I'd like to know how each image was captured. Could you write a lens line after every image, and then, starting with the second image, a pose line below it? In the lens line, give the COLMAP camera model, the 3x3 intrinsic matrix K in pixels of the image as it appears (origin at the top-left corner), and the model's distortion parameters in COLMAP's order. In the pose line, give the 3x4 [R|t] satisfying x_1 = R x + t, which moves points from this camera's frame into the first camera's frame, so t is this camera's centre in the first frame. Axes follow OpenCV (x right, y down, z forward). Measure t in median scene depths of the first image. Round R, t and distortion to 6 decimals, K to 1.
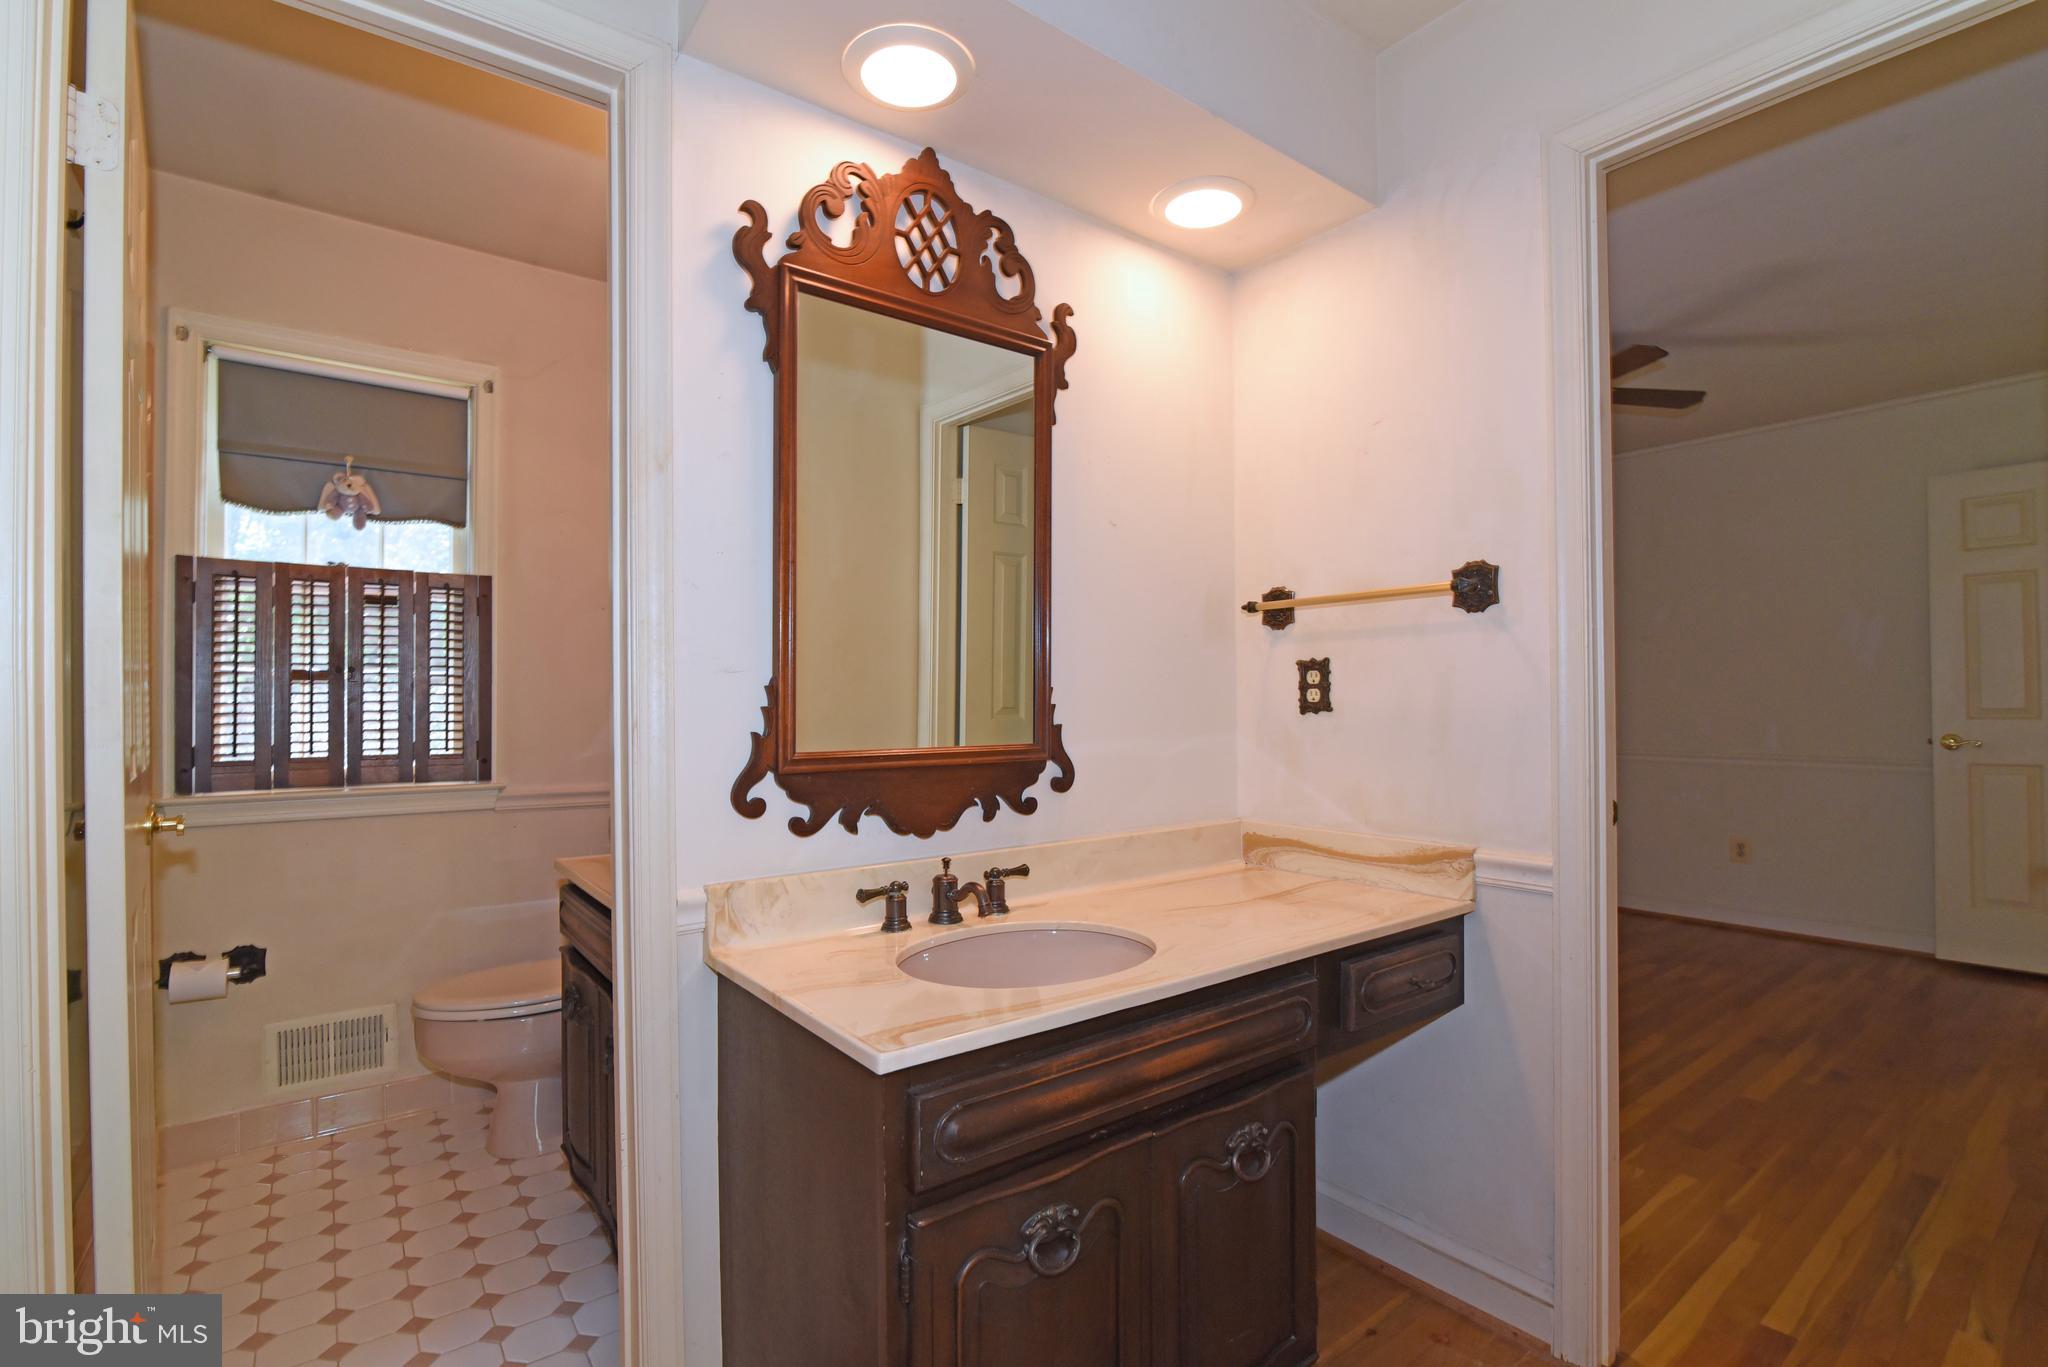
lens RADIAL K [[953.3, 0, 1021.6], [0, 953.3, 697.7], [0, 0, 1]] dist [-0.019857, 0.000561]
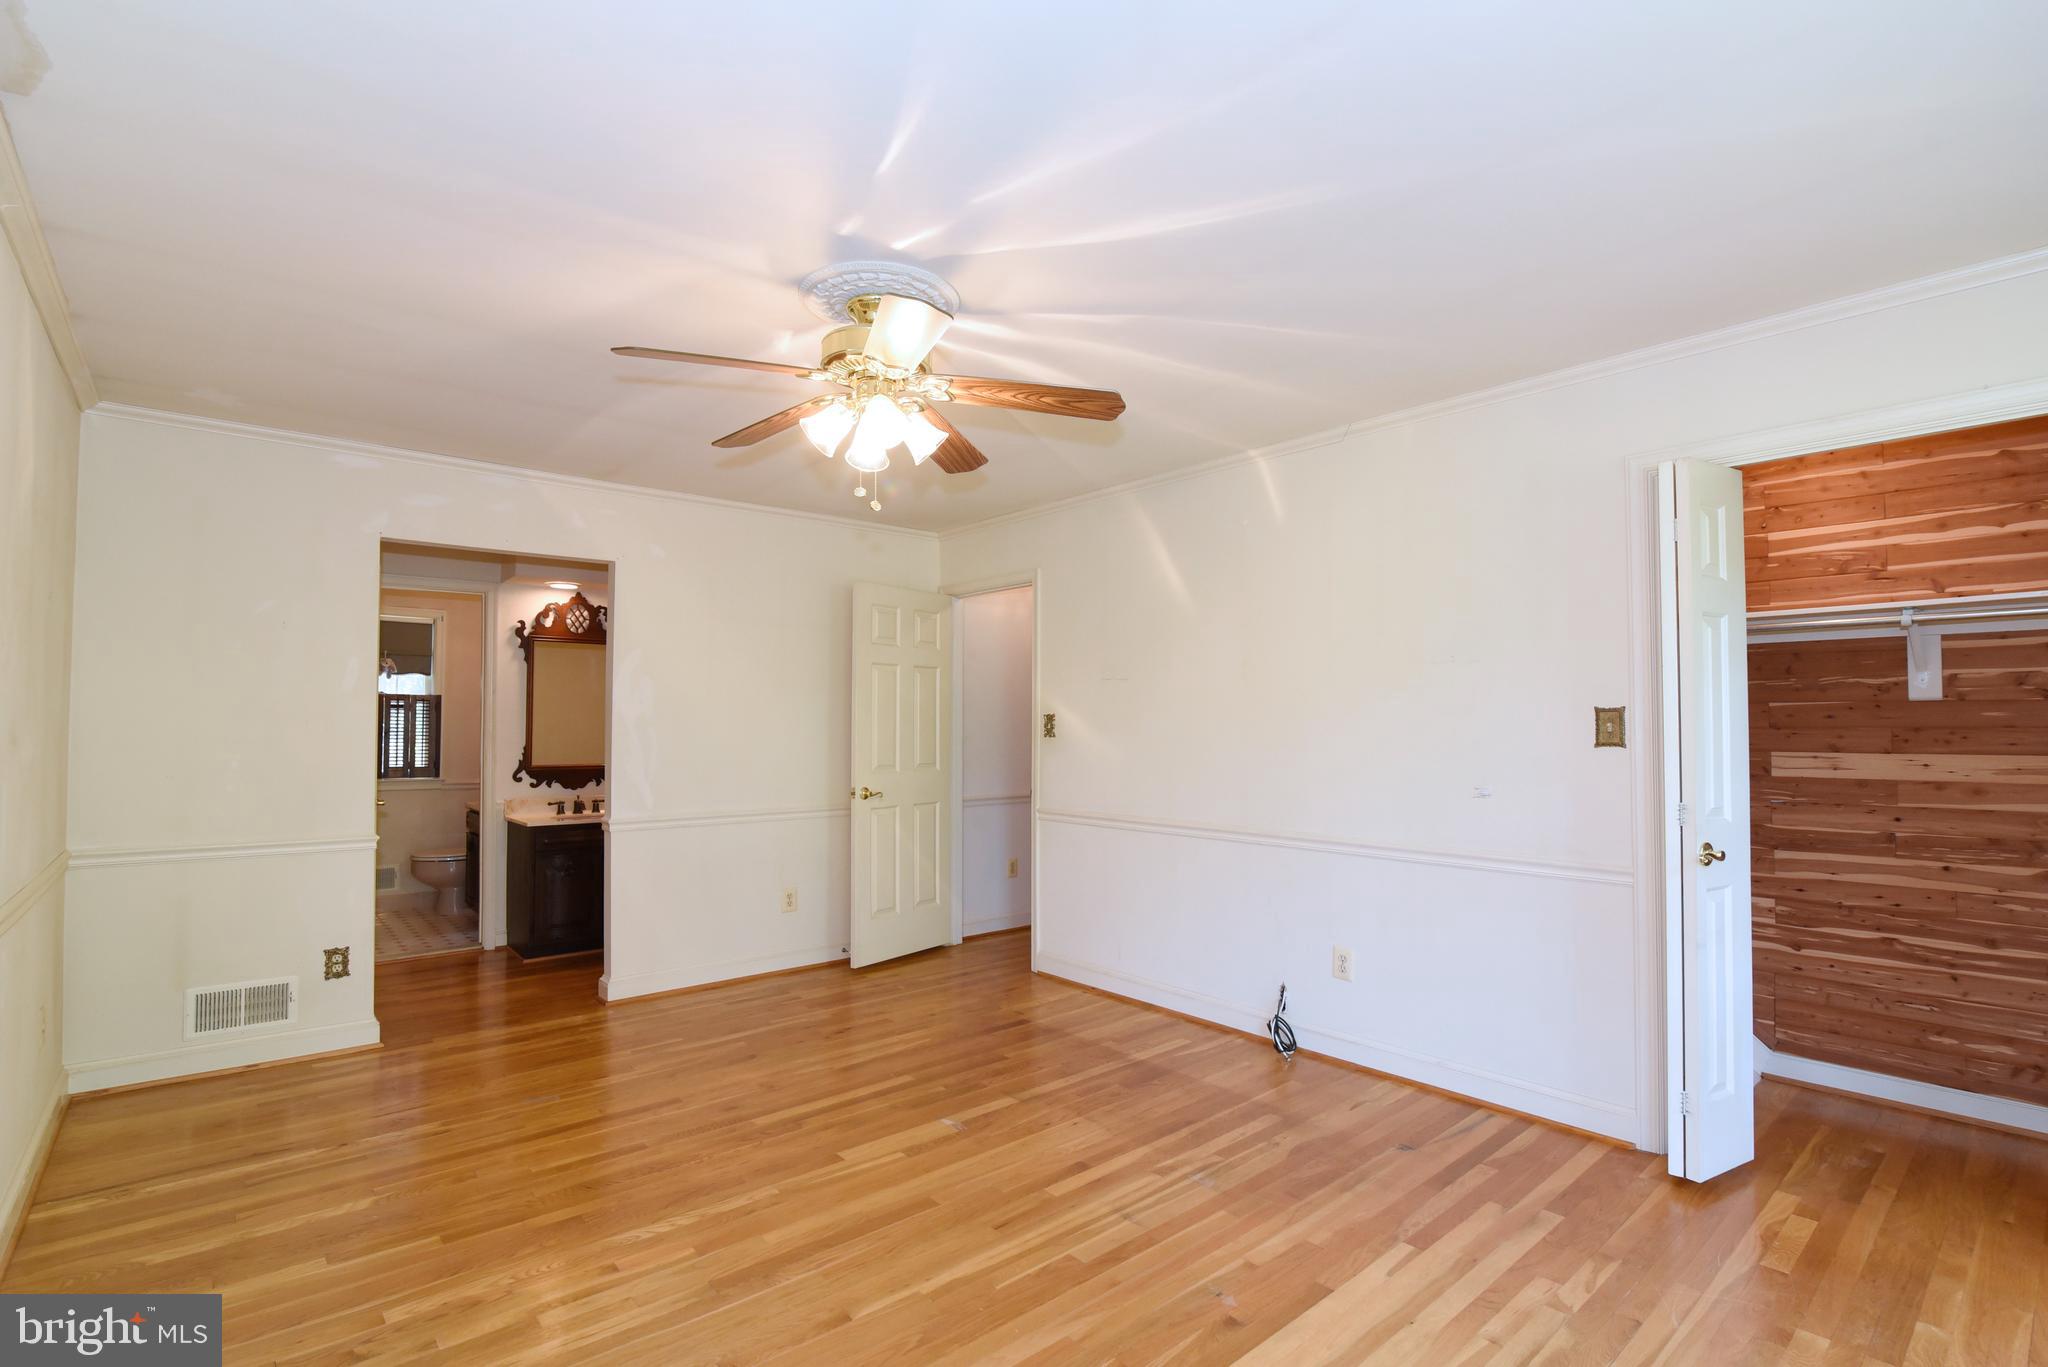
lens RADIAL K [[953.3, 0, 1017.7], [0, 953.3, 690.9], [0, 0, 1]] dist [-0.019857, 0.000561]
pose [[0.997809, 0.007651, 0.065715, 1.246593], [-0.005719, 0.999547, -0.029545, -0.117218], [-0.065912, 0.029104, 0.997401, -2.497962]]
